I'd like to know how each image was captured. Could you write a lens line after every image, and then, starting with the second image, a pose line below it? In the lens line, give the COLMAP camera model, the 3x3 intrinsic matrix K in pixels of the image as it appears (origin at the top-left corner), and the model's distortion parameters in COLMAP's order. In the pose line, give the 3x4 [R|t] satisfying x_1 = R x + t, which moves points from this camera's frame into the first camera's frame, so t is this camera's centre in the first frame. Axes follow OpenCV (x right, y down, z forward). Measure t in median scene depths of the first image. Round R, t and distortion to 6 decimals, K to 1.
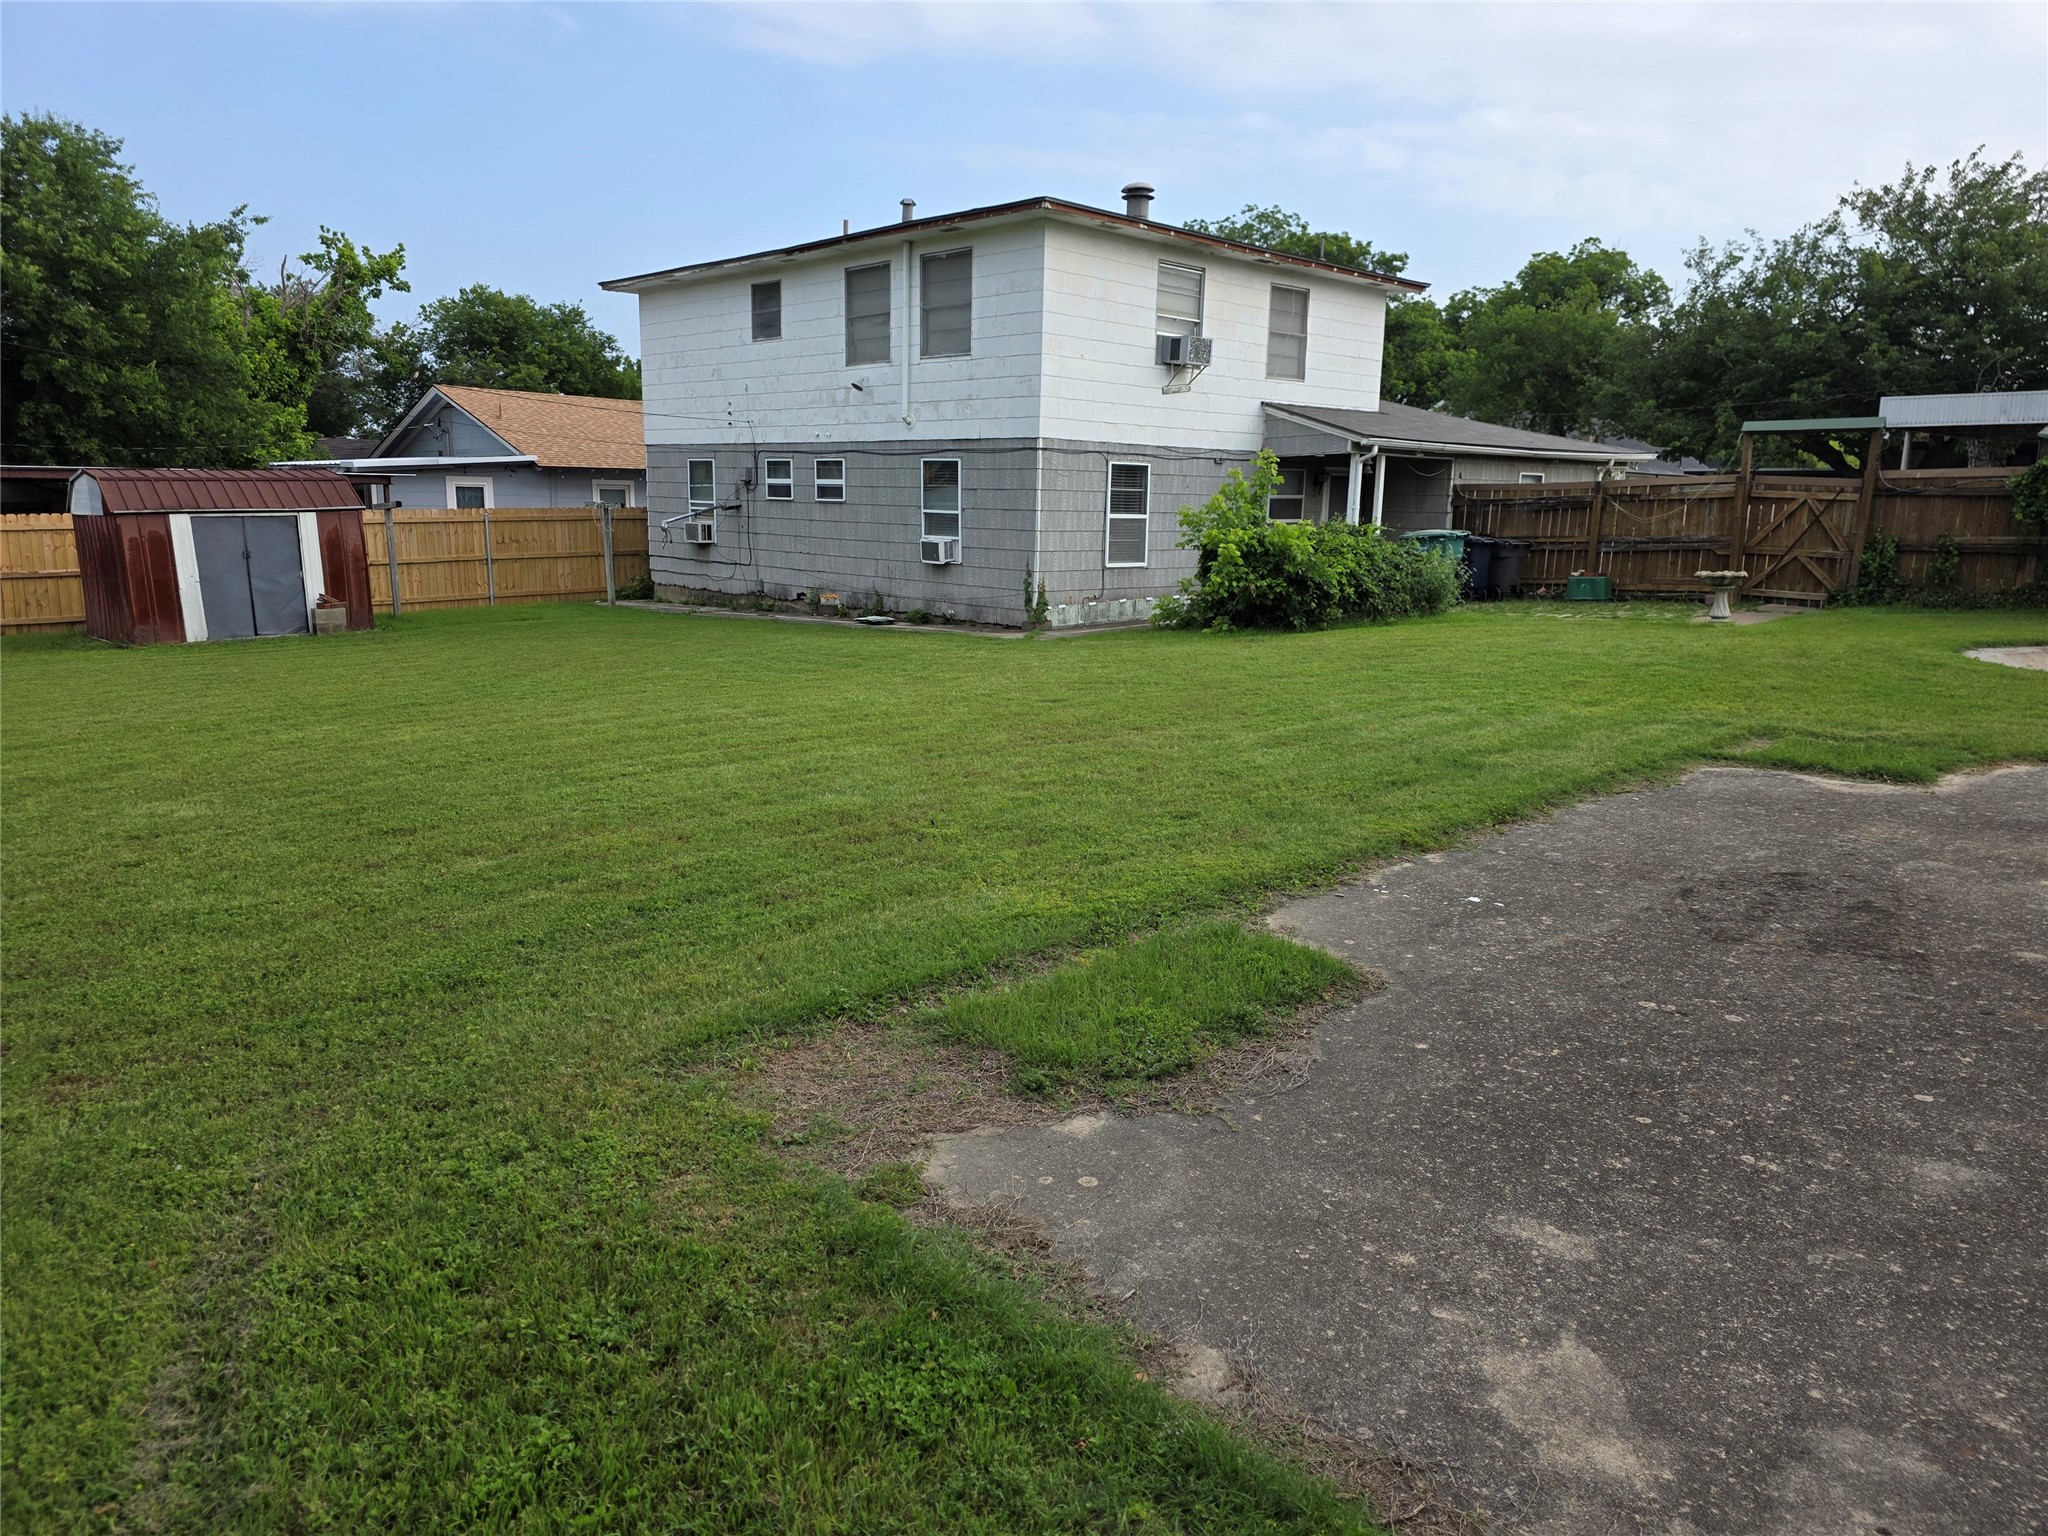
lens RADIAL K [[1385.0, 0, 1011.3], [0, 1385.0, 772.1], [0, 0, 1]] dist [0.024890, -0.011874]
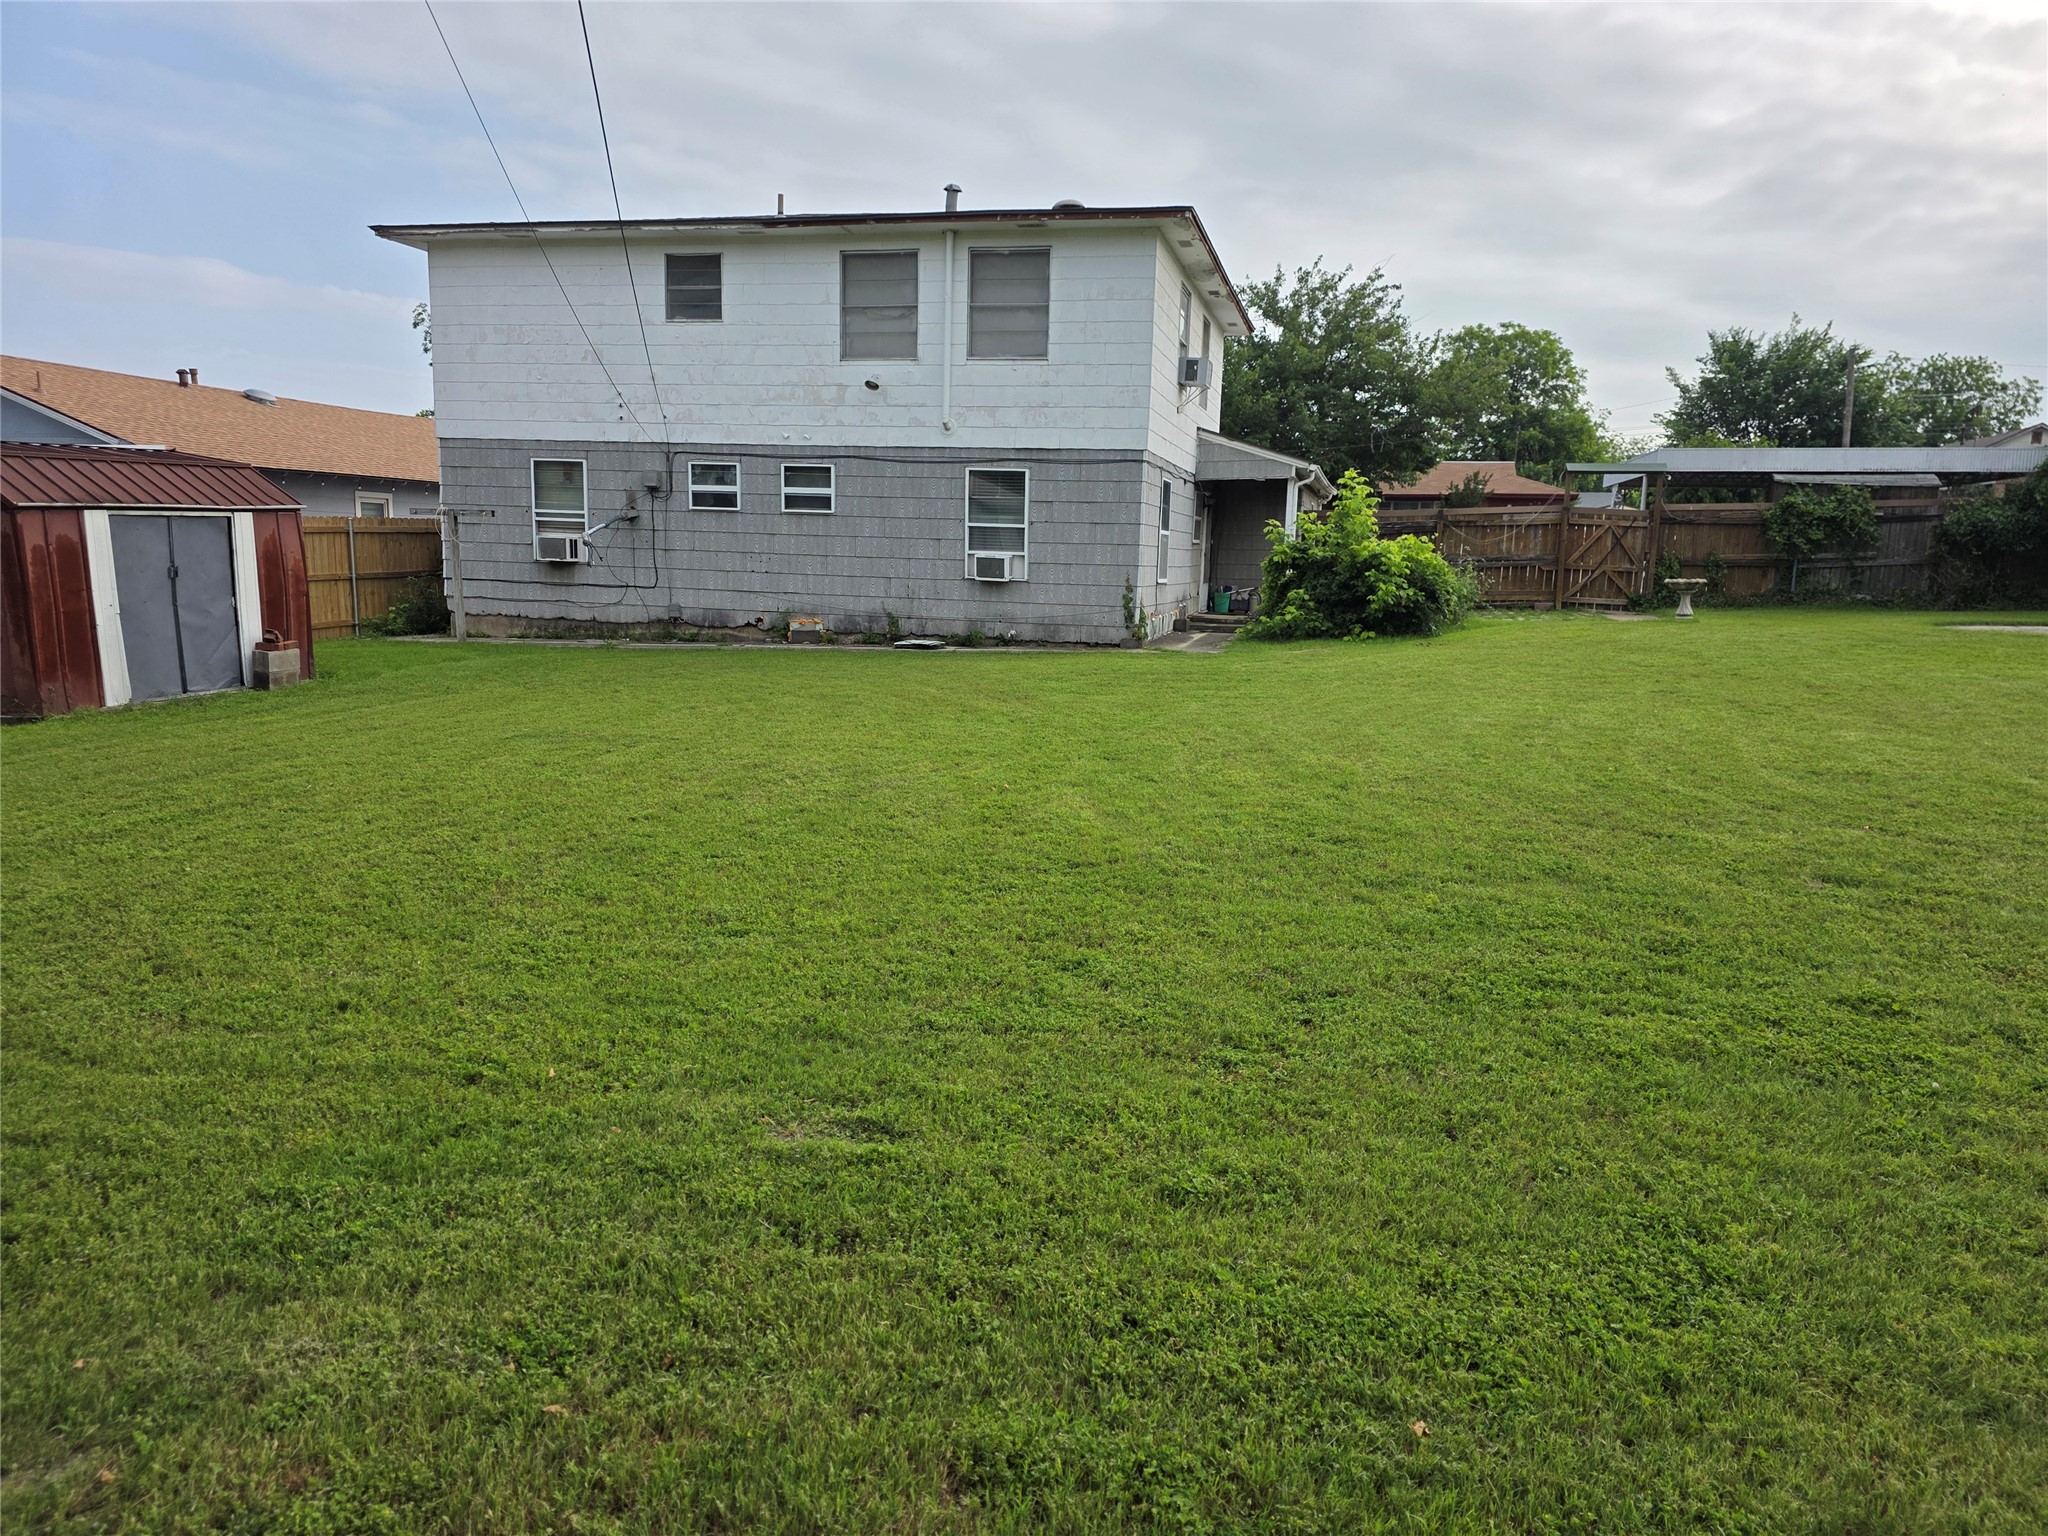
lens RADIAL K [[1385.0, 0, 1021.4], [0, 1385.0, 769.0], [0, 0, 1]] dist [0.024890, -0.011874]
pose [[0.839129, -0.079158, 0.538142, -0.544414], [0.093230, 0.995644, 0.001080, -0.024122], [-0.535884, 0.049265, 0.842853, 0.213203]]
